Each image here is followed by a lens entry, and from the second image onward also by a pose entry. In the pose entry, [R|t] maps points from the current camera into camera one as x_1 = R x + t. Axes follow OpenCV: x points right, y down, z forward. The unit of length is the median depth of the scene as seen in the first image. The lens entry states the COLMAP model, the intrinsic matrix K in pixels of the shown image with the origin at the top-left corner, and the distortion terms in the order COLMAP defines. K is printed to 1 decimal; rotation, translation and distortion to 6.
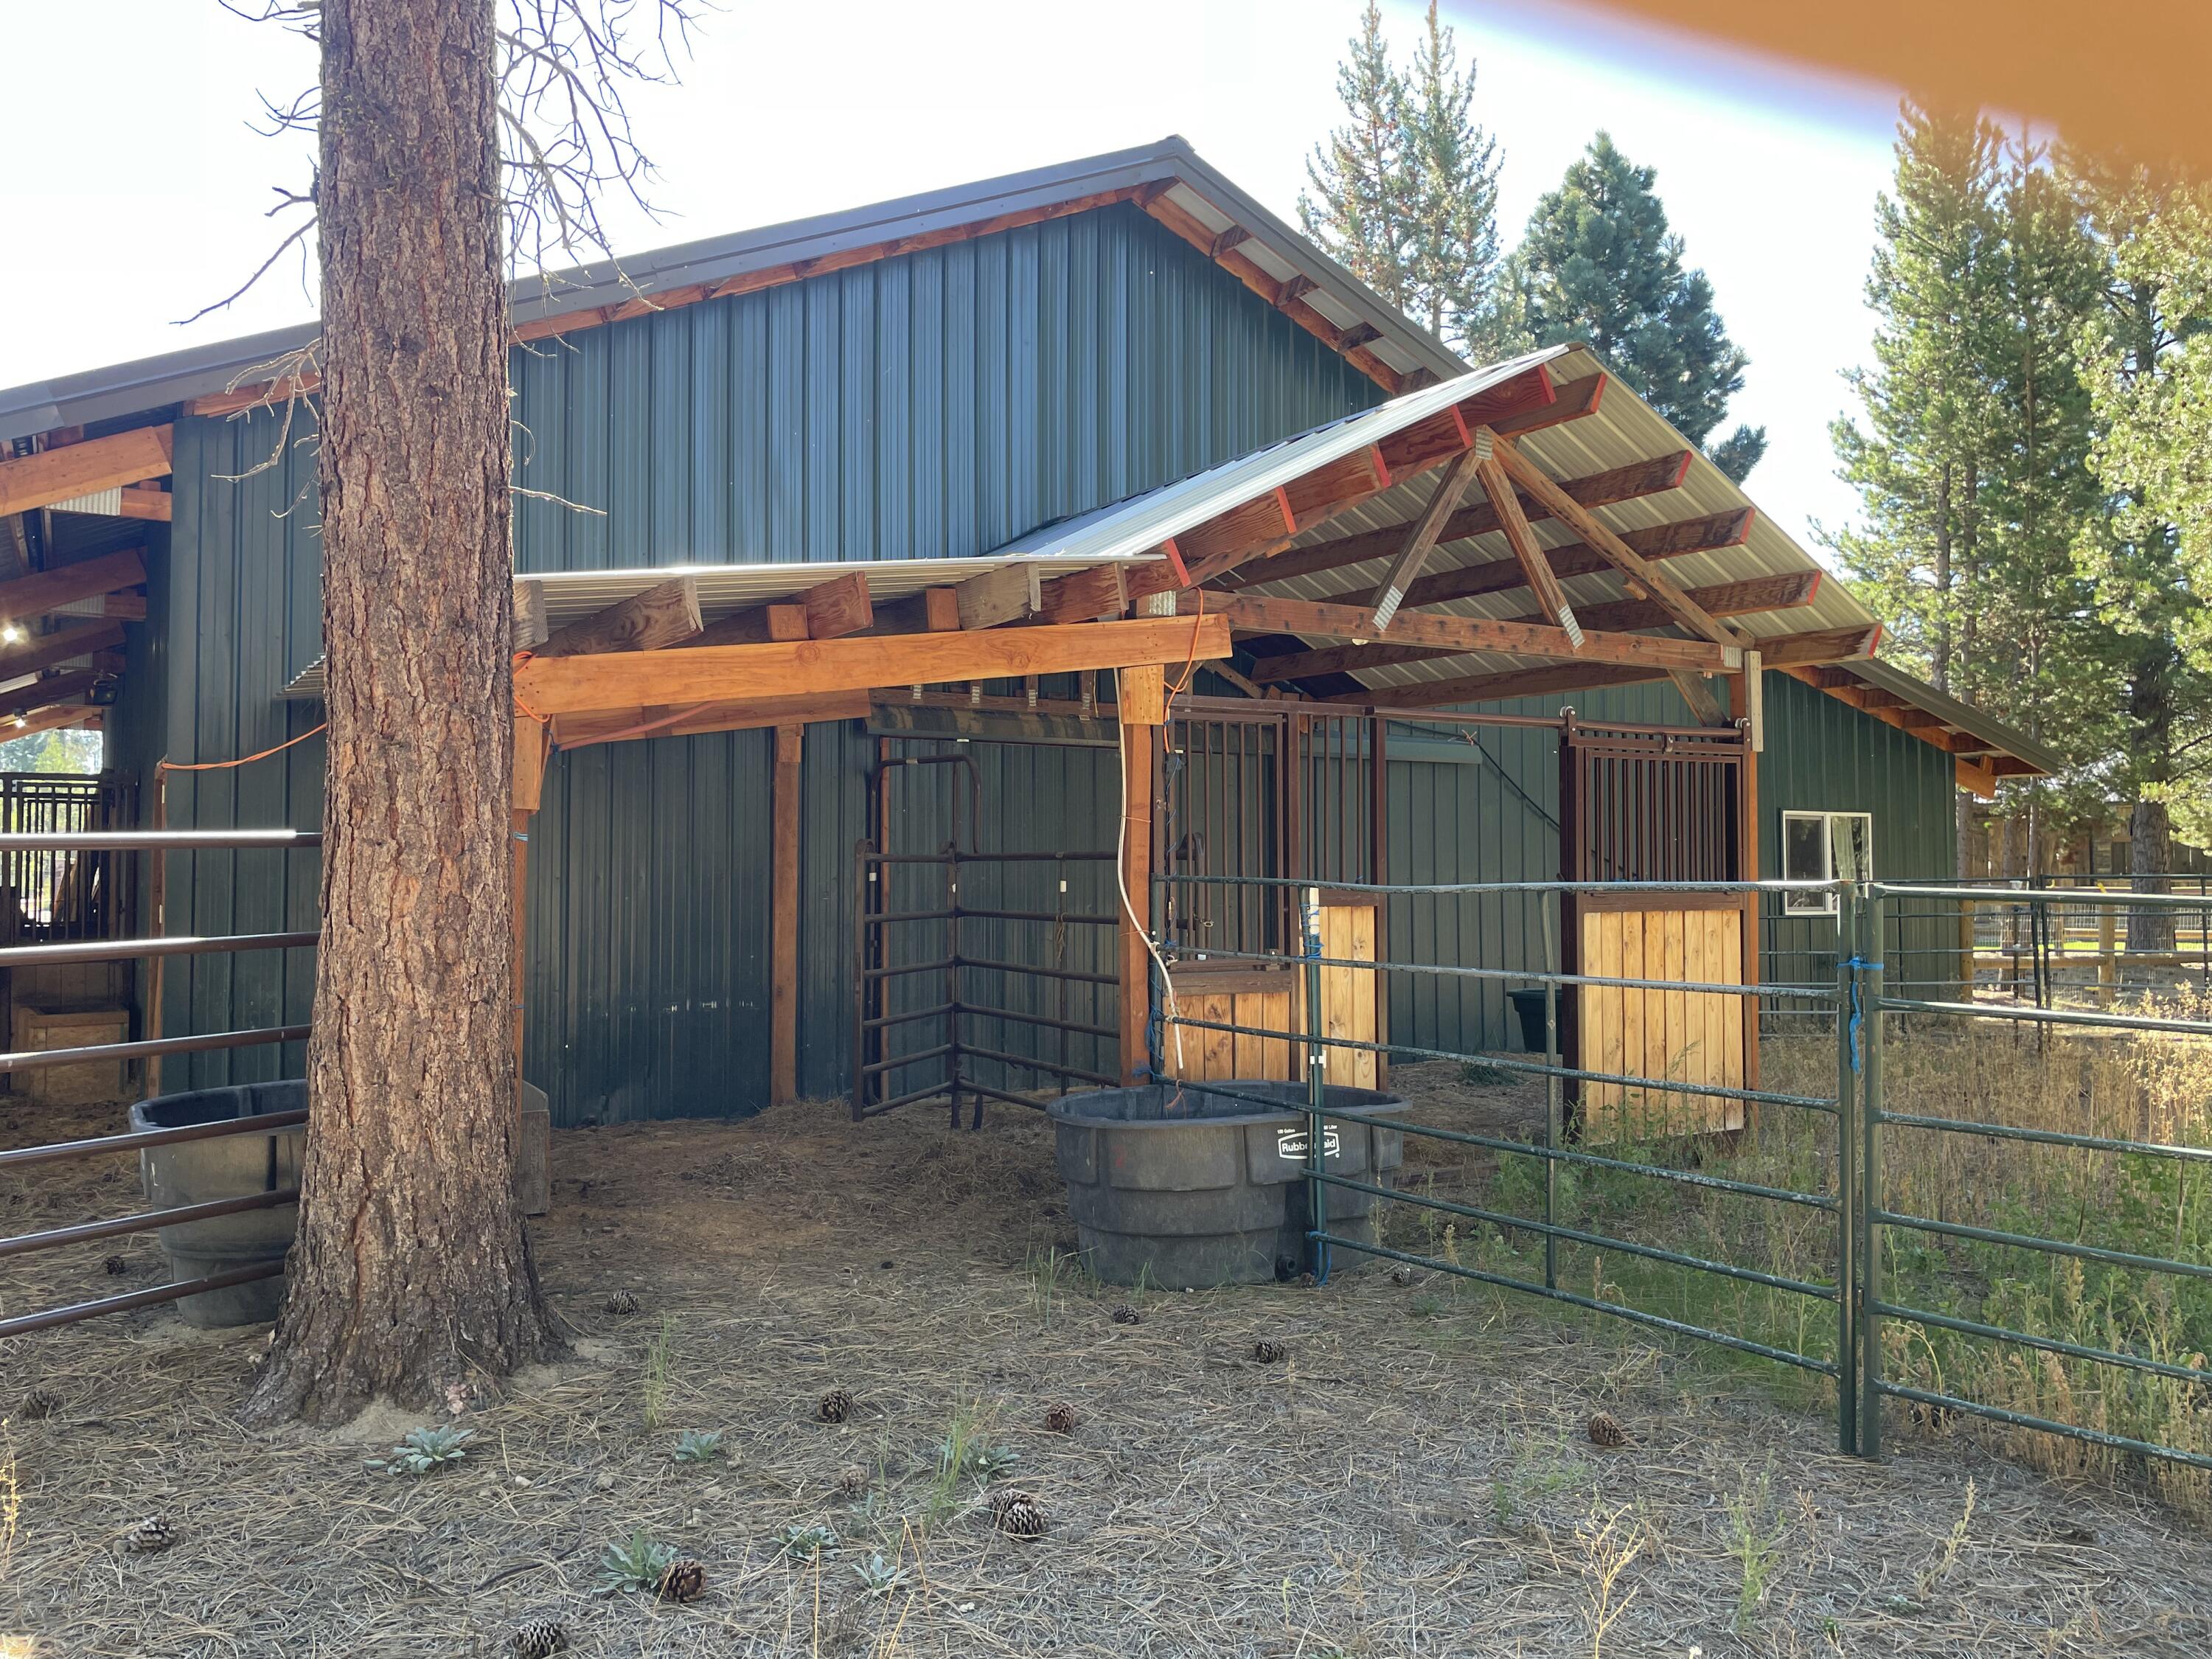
lens RADIAL K [[1690.2, 0, 1106.0], [0, 1690.2, 829.5], [0, 0, 1]] dist [0.106849, -0.149620]
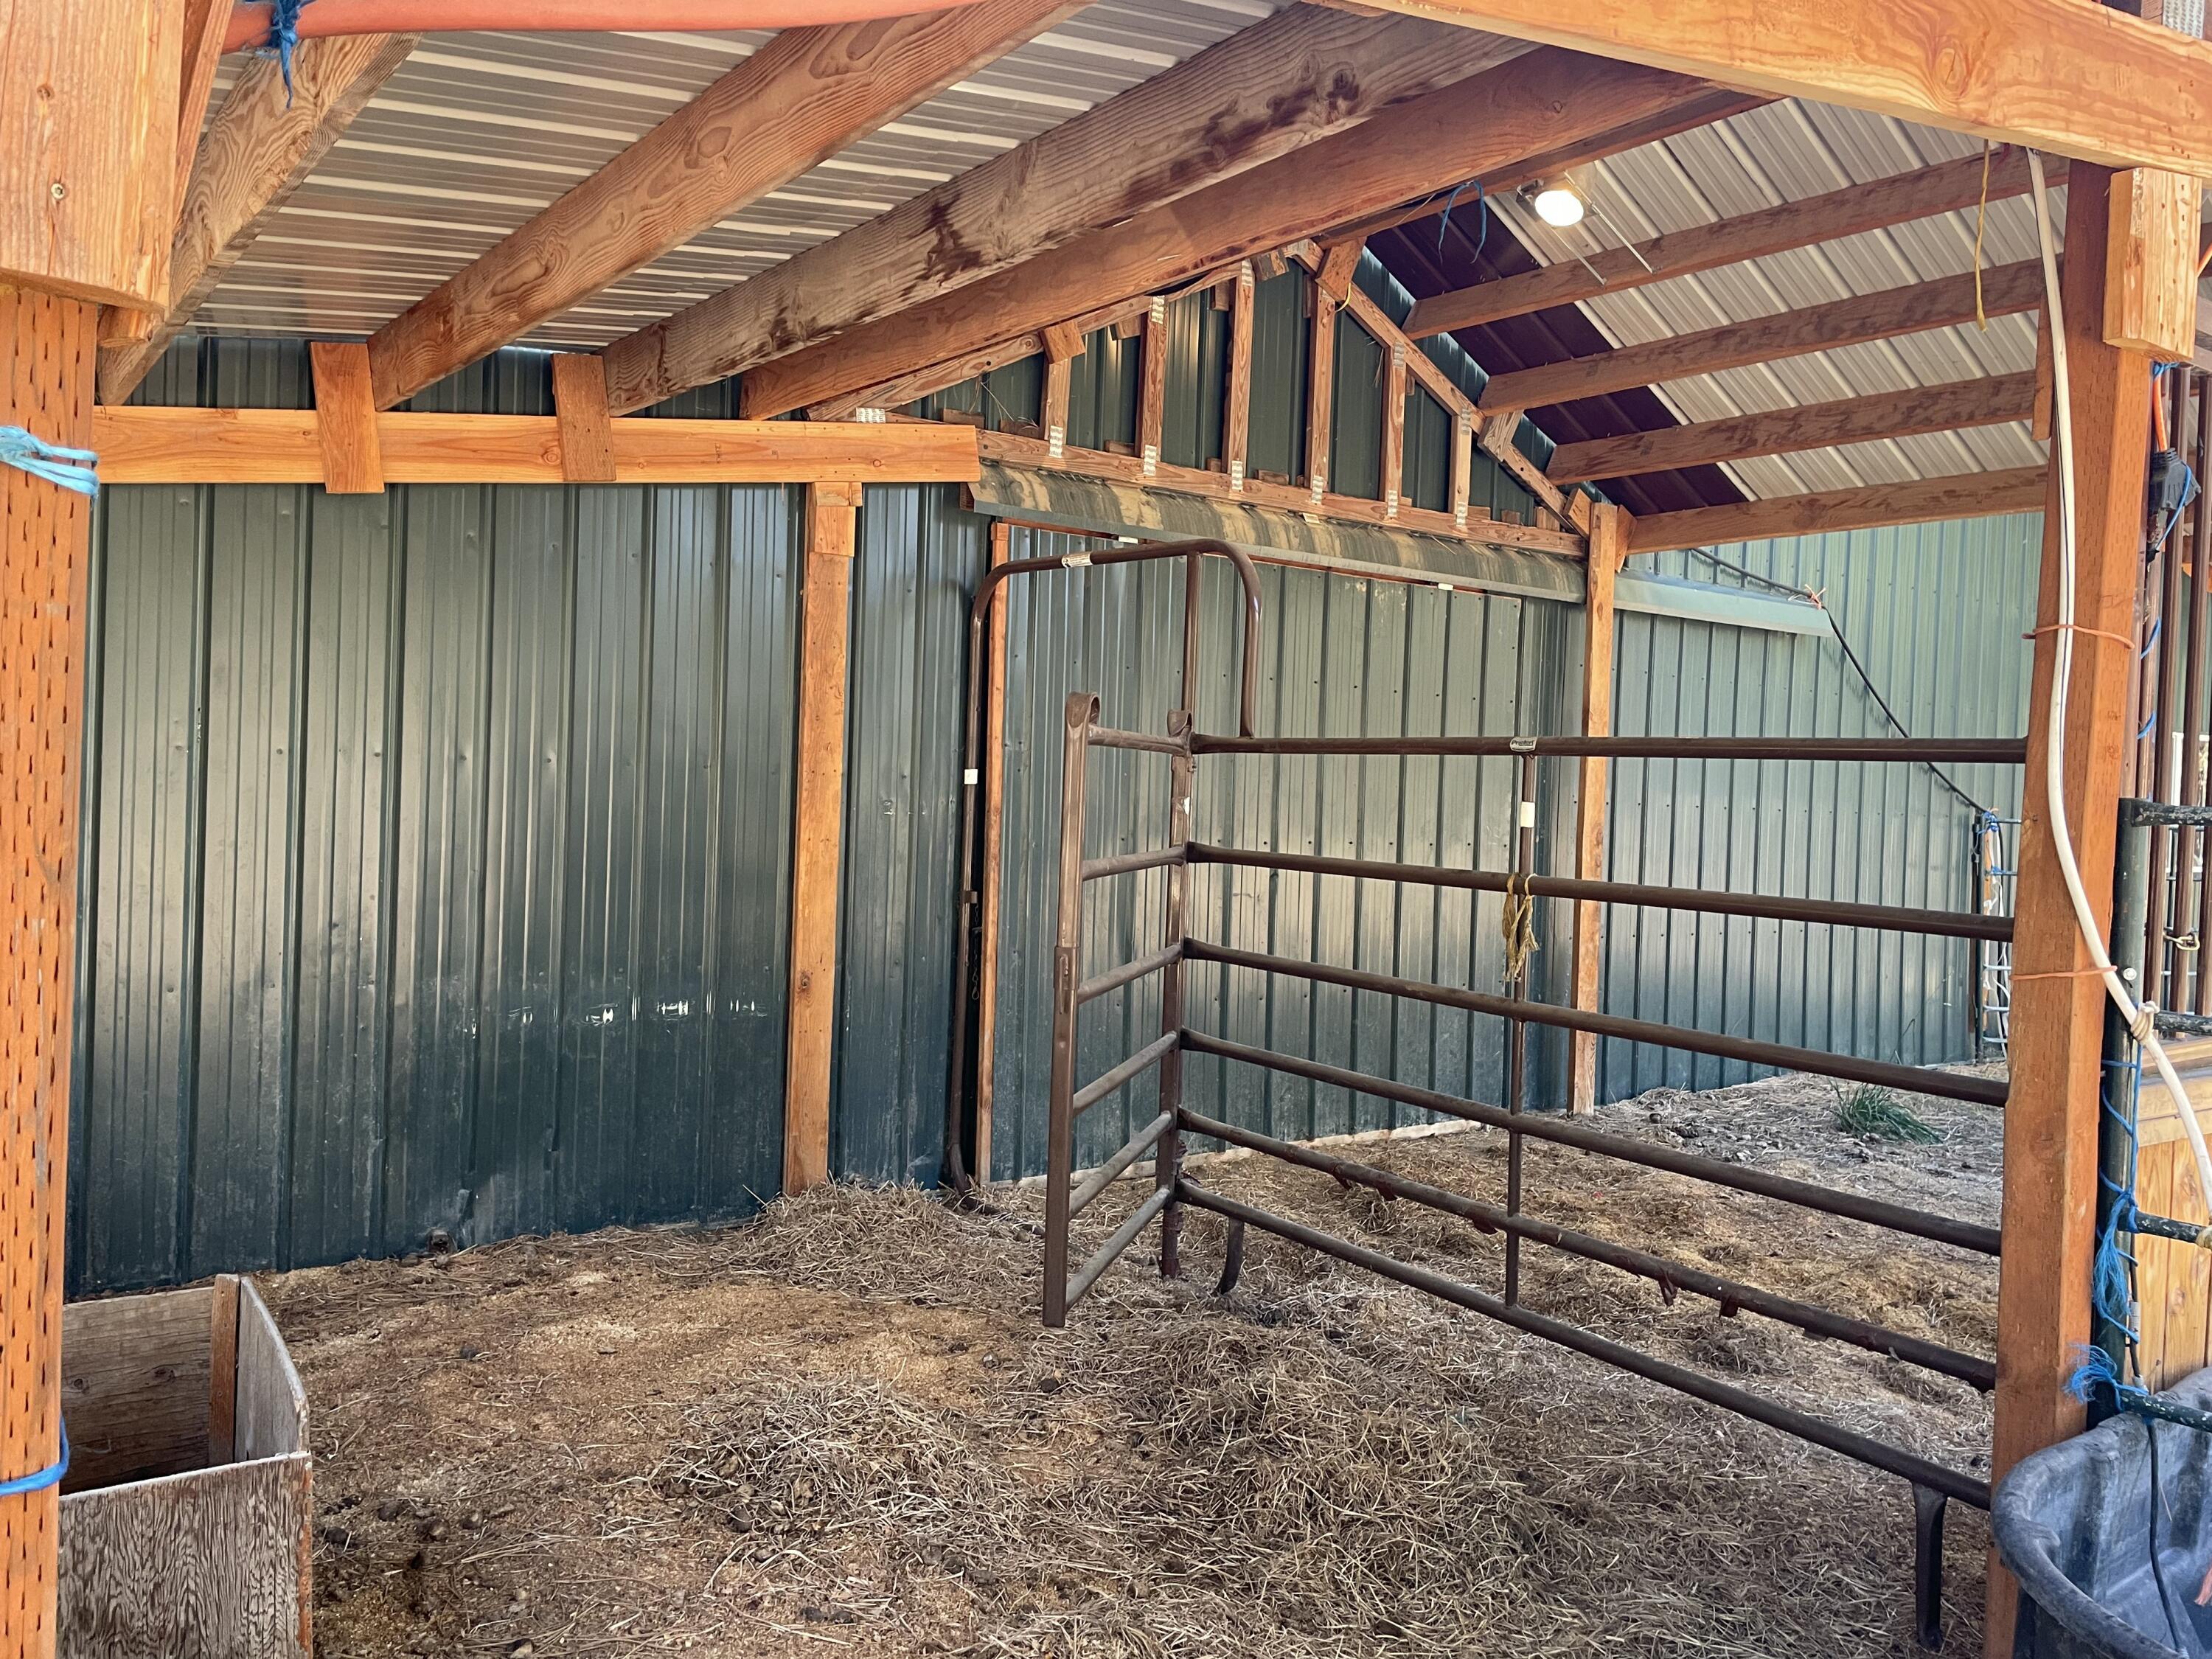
lens RADIAL K [[1690.2, 0, 1106.0], [0, 1690.2, 829.5], [0, 0, 1]] dist [0.106849, -0.149620]
pose [[0.996225, 0.034499, 0.079661, -0.143084], [-0.038826, 0.997817, 0.053426, 0.014717], [-0.077644, -0.056317, 0.995389, 0.465803]]
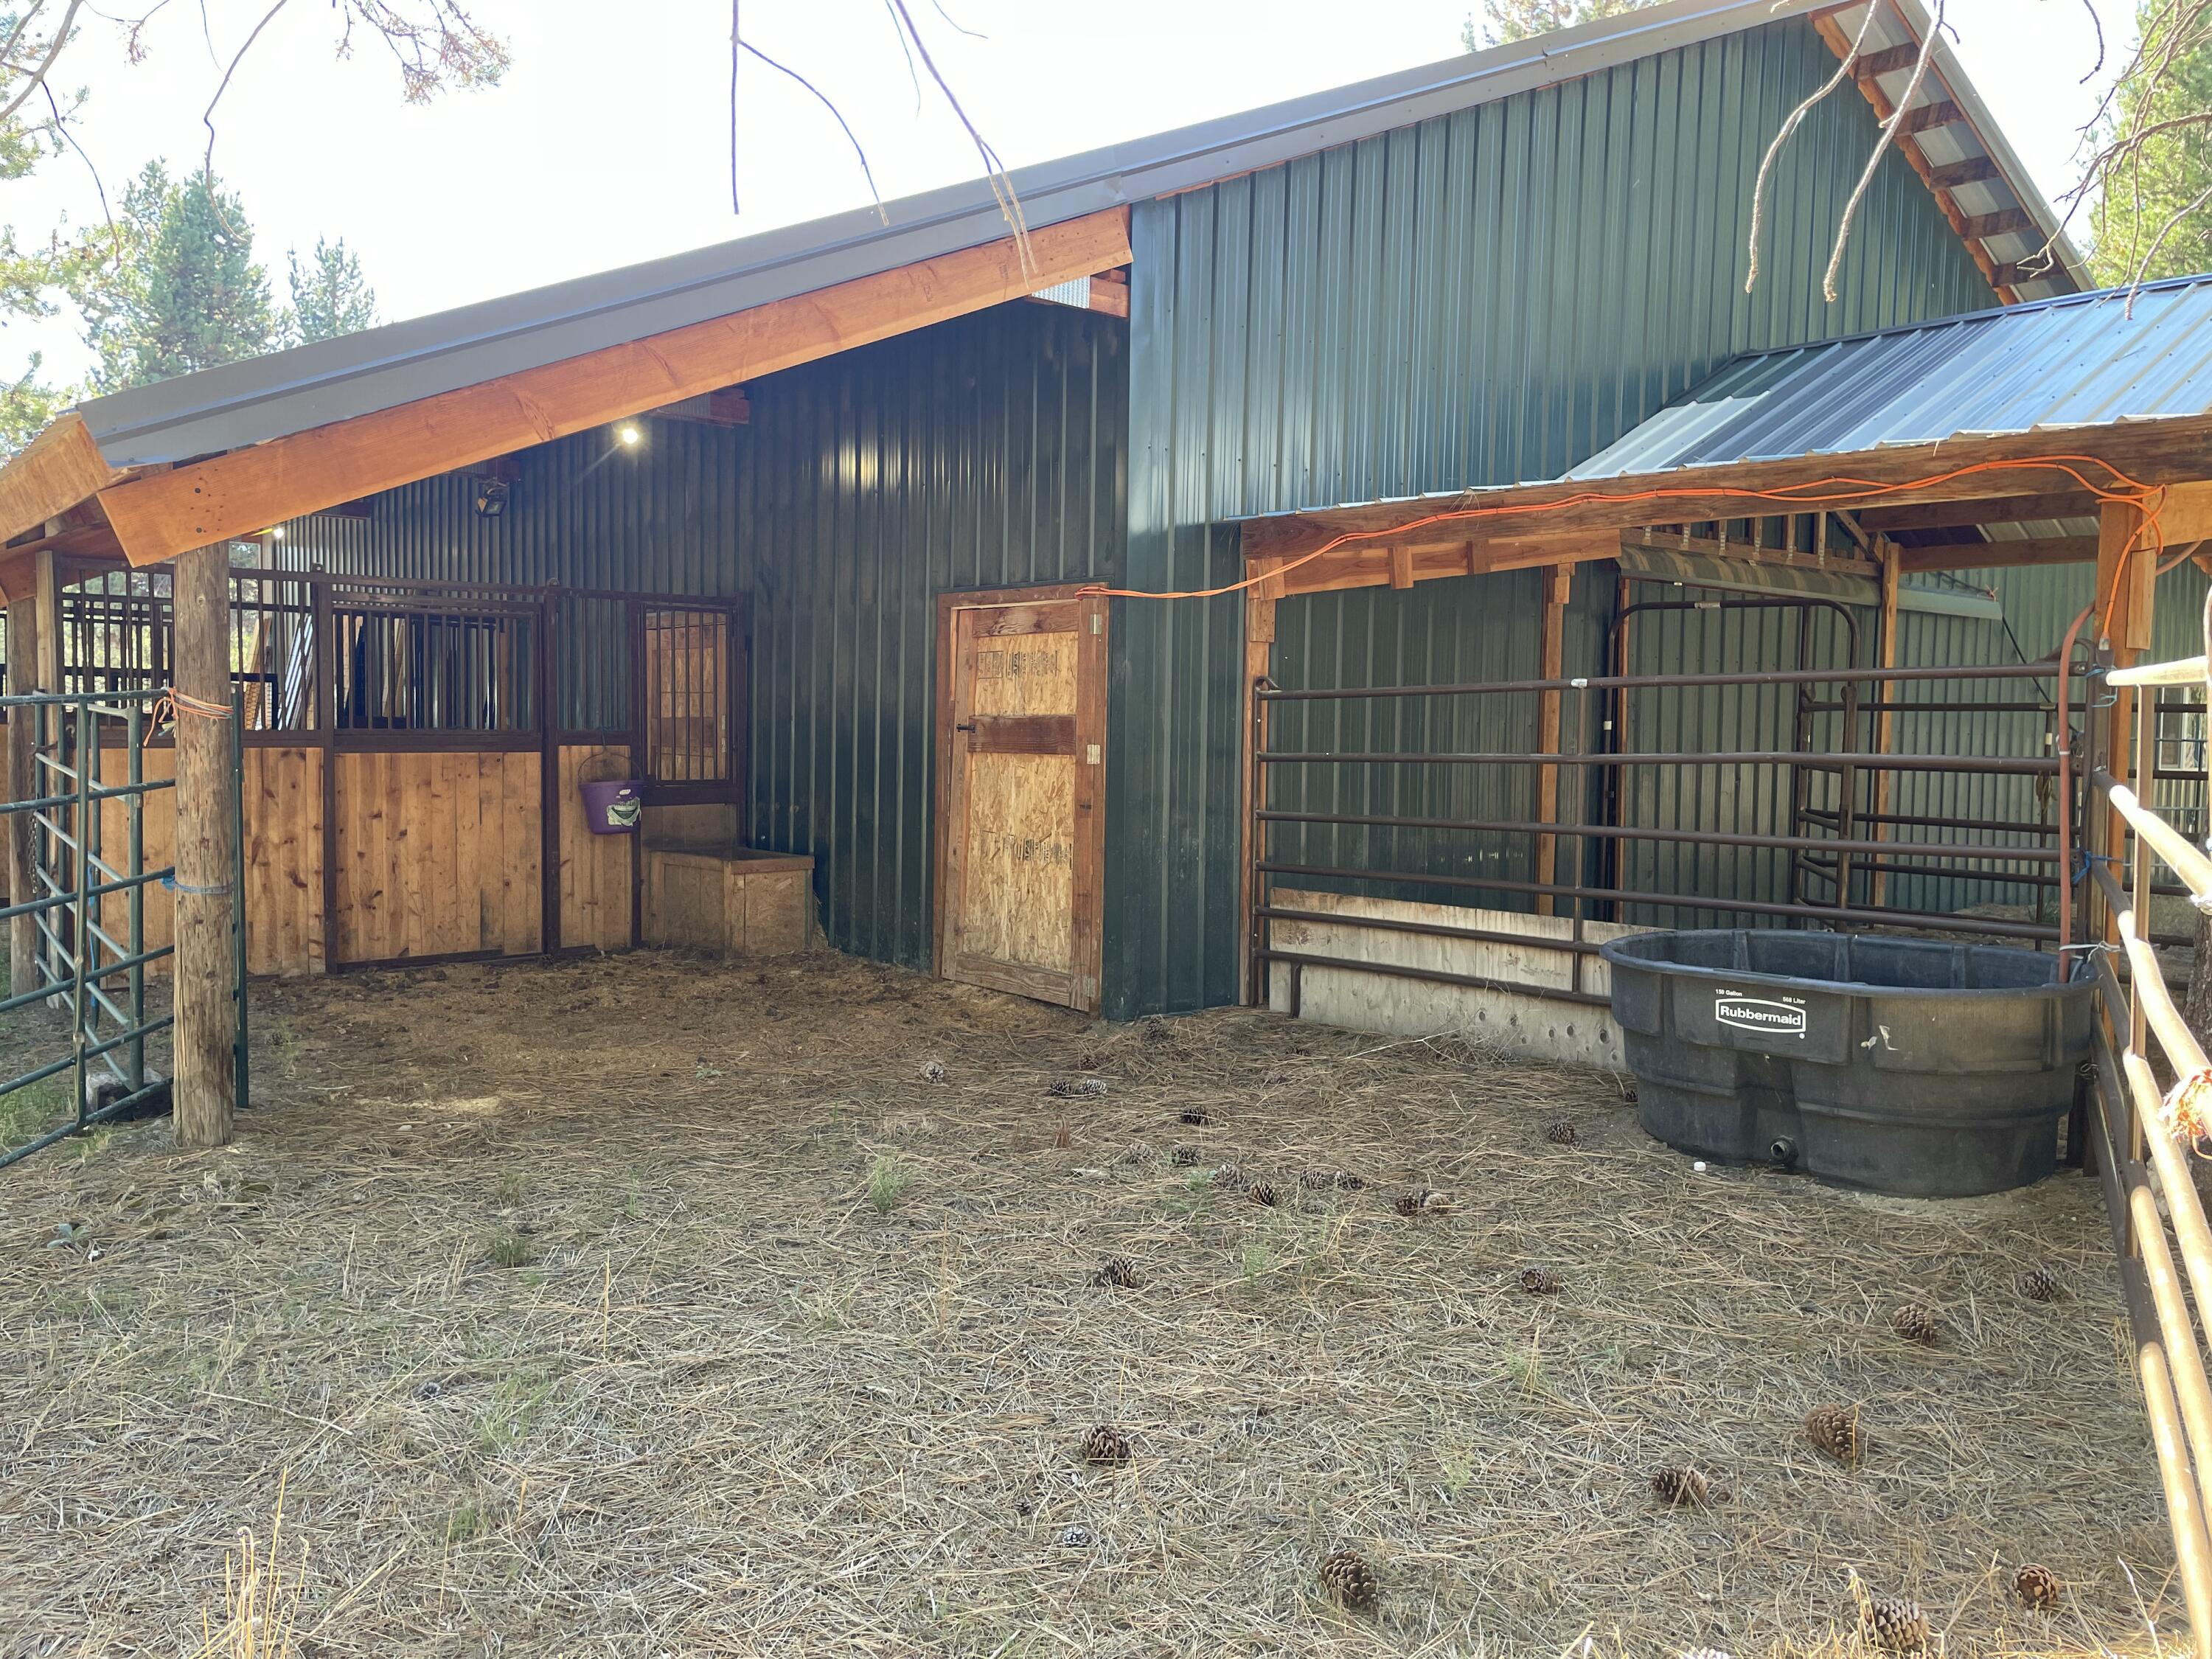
lens RADIAL K [[1690.2, 0, 1106.0], [0, 1690.2, 829.5], [0, 0, 1]] dist [0.106849, -0.149620]
pose [[0.989862, 0.008420, 0.141783, -0.581148], [-0.021115, 0.995872, 0.088276, 0.007895], [-0.140455, -0.090374, 0.985954, 0.083236]]
